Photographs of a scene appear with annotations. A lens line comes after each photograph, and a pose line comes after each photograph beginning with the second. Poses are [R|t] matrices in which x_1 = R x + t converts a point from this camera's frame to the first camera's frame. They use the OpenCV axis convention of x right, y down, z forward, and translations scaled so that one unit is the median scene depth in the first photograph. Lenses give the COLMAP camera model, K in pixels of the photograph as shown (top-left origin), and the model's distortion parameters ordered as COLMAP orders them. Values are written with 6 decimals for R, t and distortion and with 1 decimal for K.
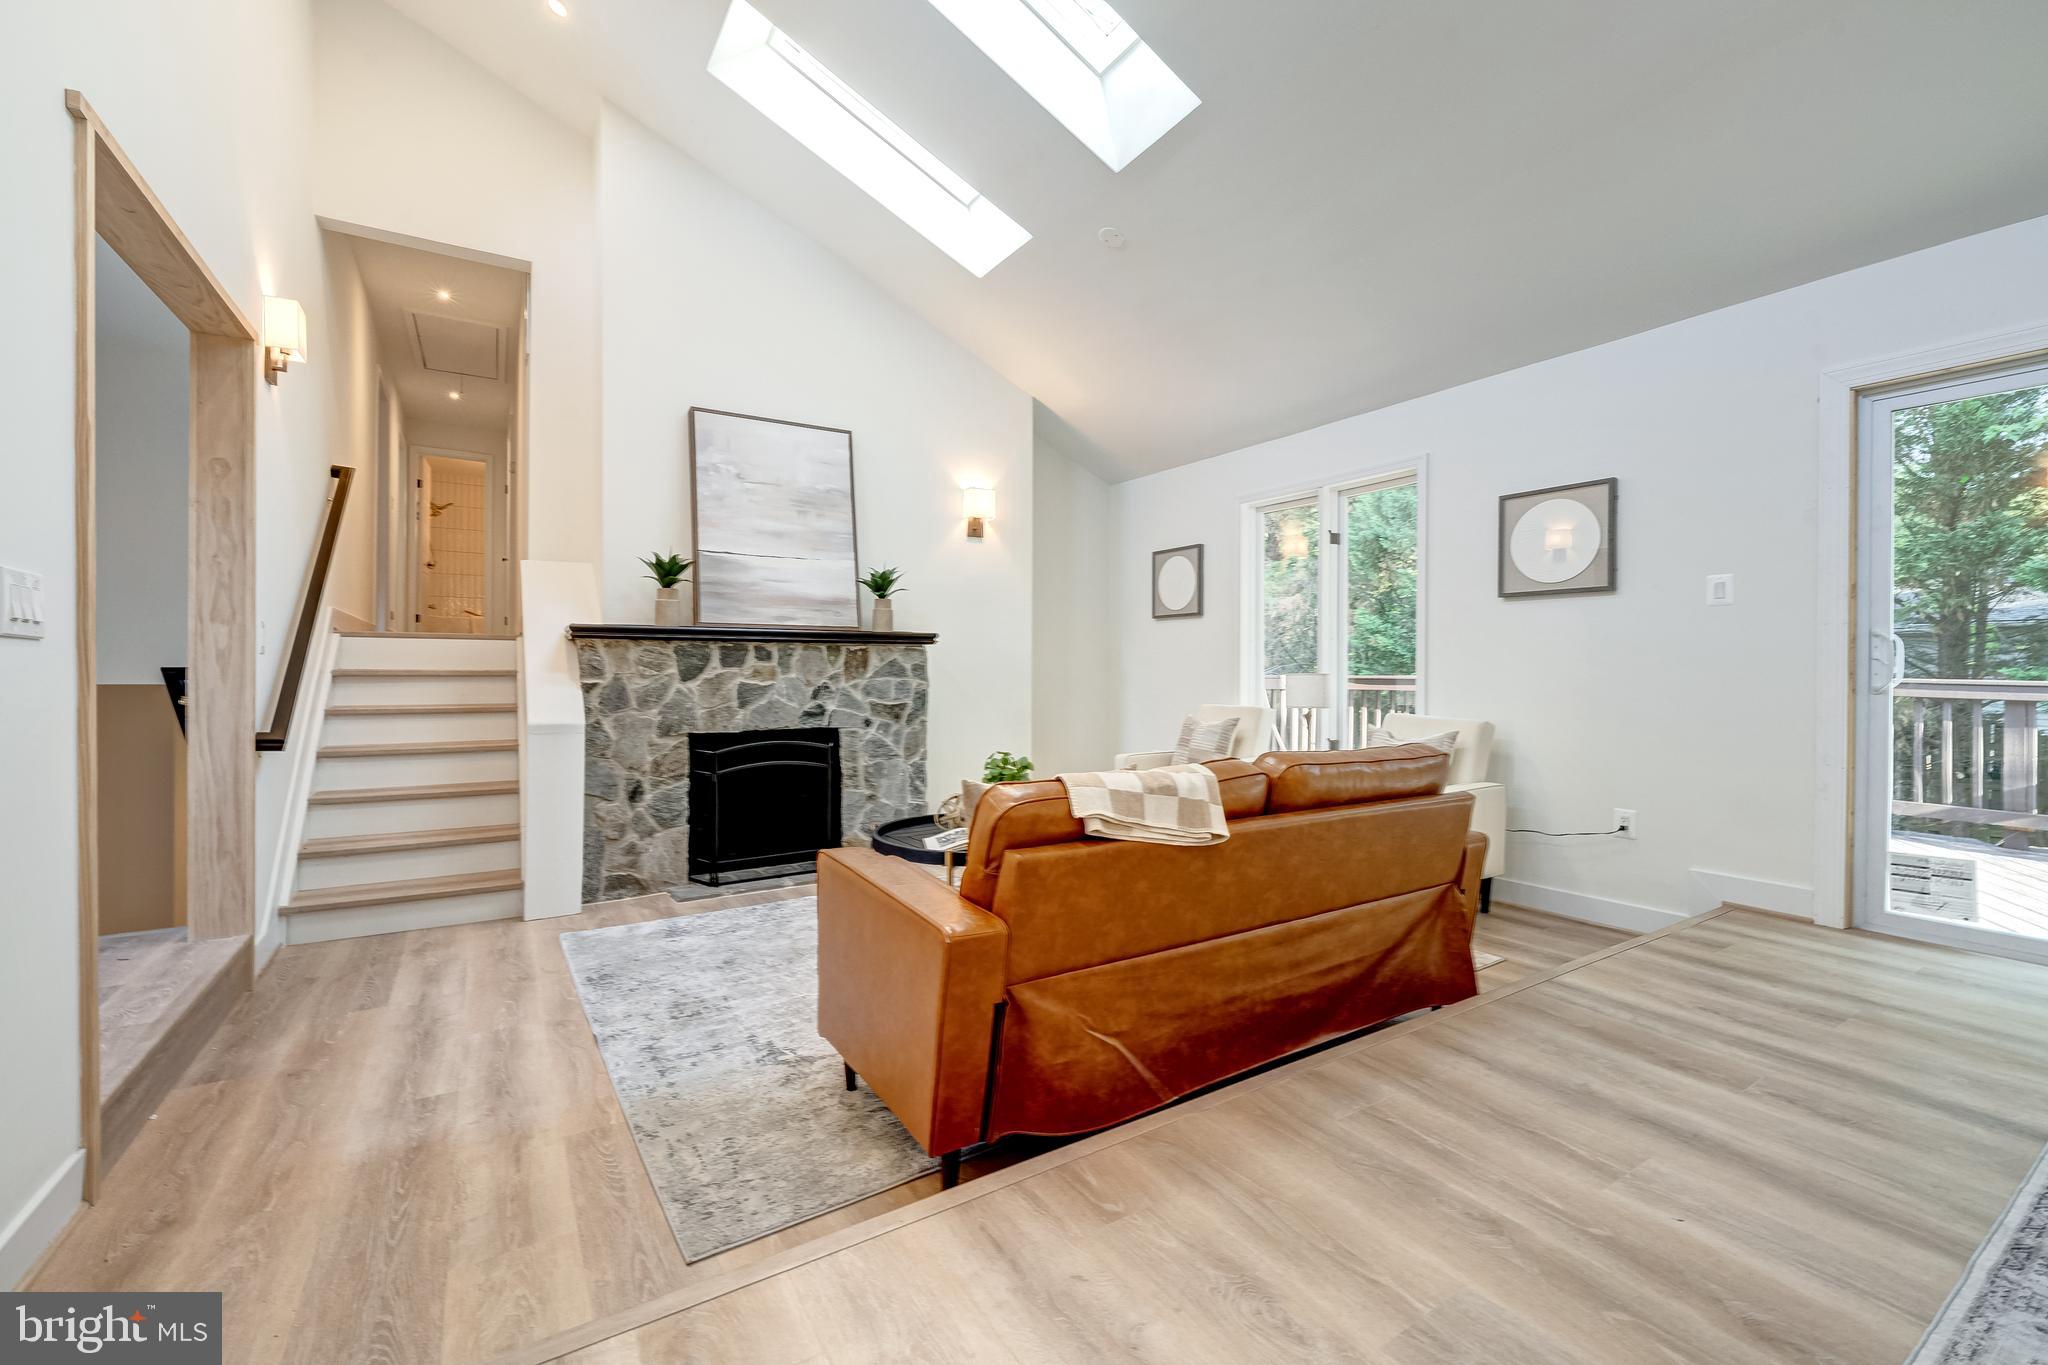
lens RADIAL K [[853.7, 0, 1061.2], [0, 853.7, 667.4], [0, 0, 1]] dist [-0.000112, 0.000301]
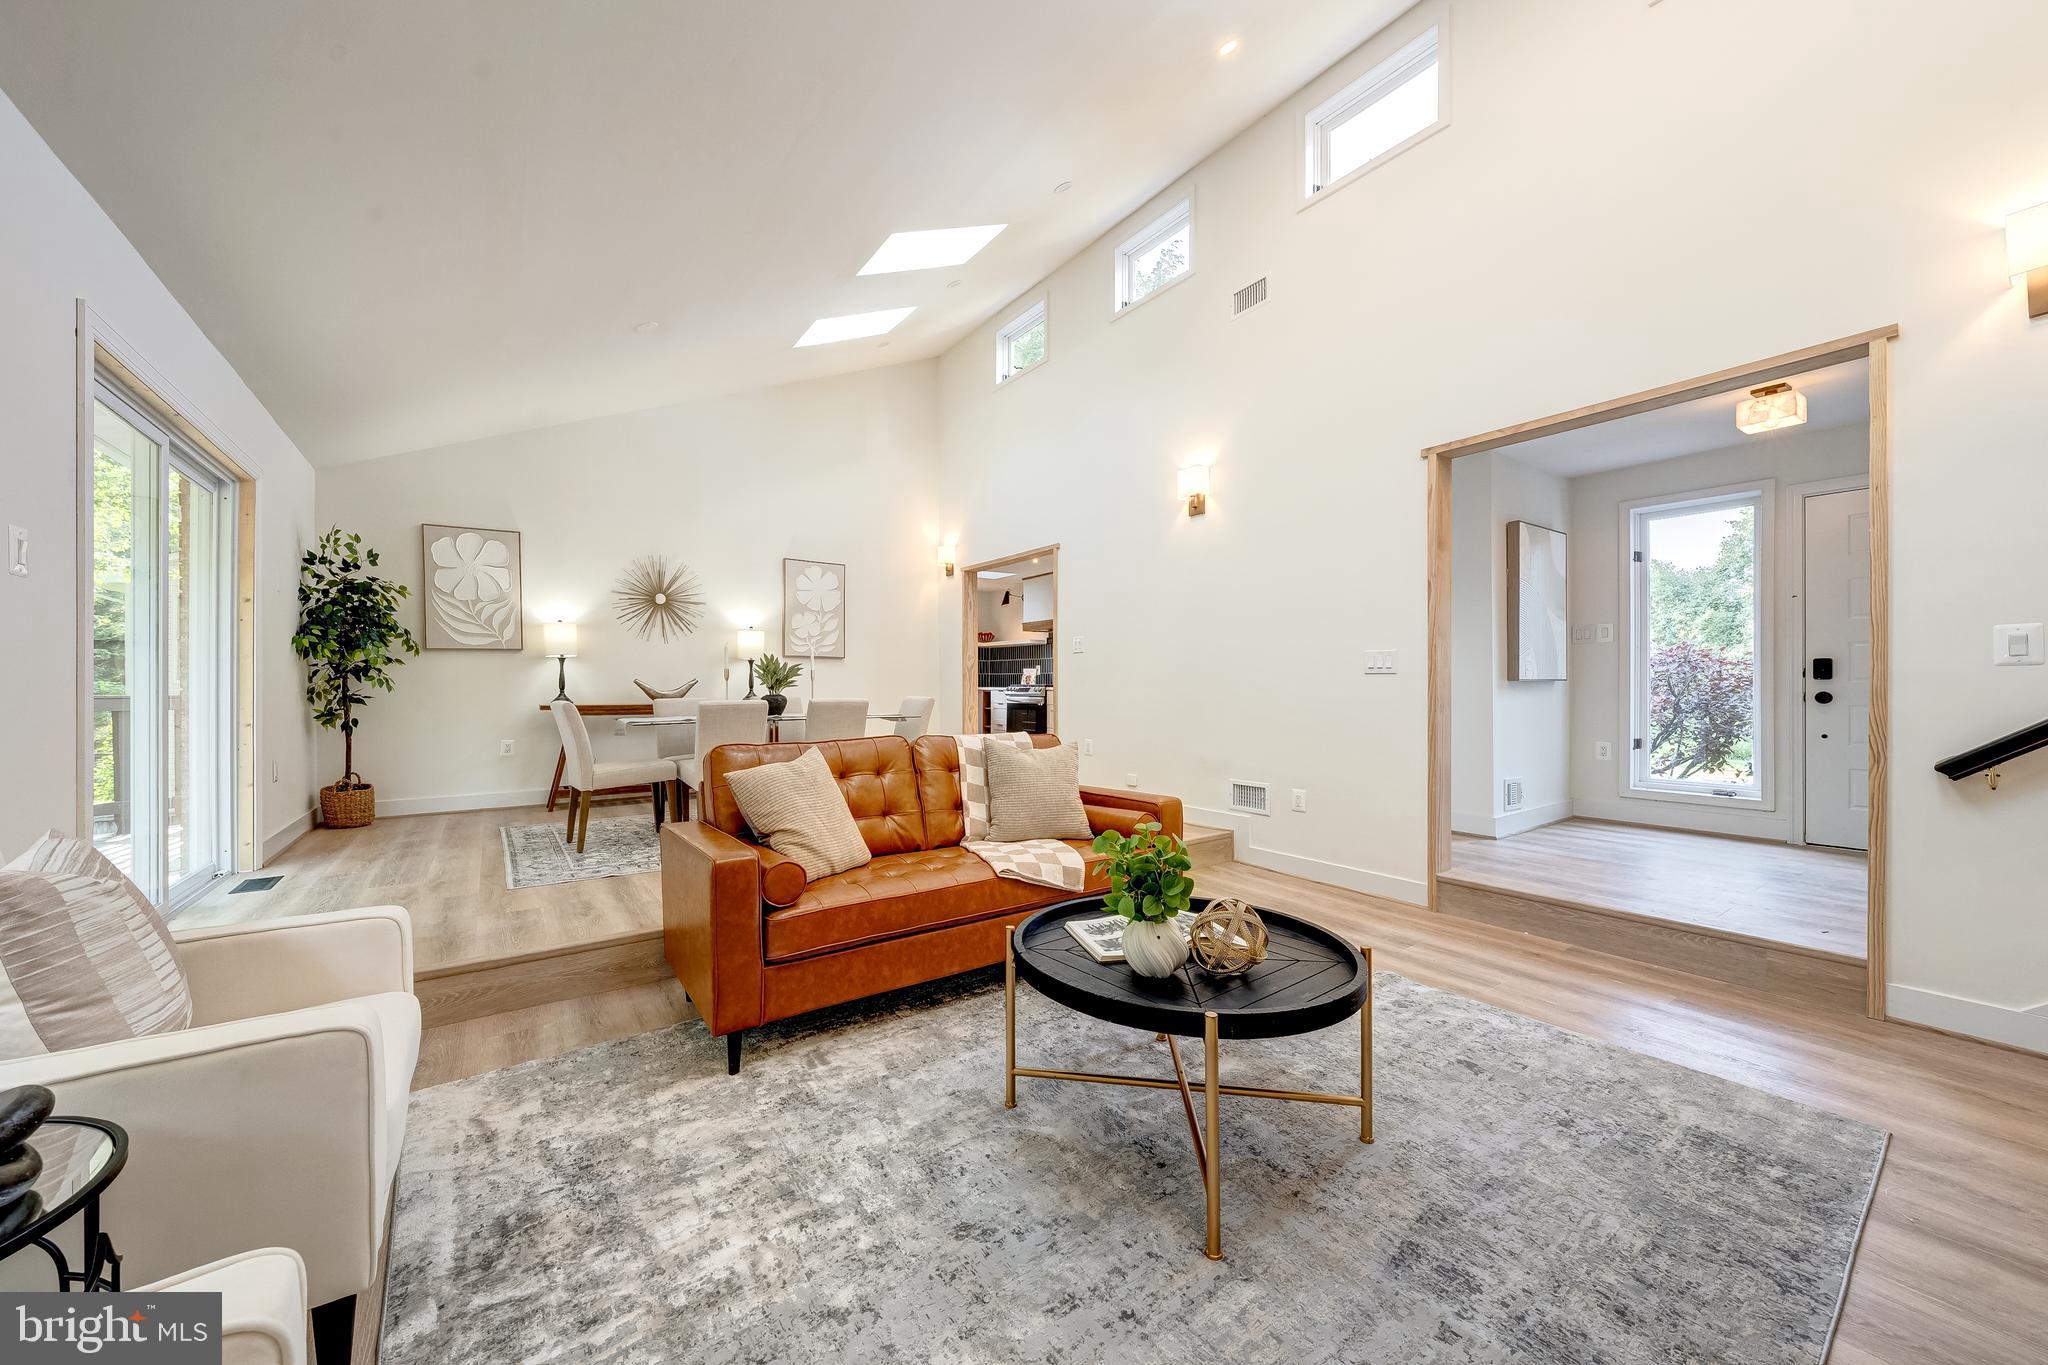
lens RADIAL K [[749.7, 0, 1026.6], [0, 749.7, 690.3], [0, 0, 1]] dist [0.001614, 0.000090]
pose [[-0.998897, -0.003673, -0.046804, 0.036088], [-0.003731, 0.999992, 0.001153, 0.007532], [0.046800, 0.001326, -0.998903, 1.317504]]
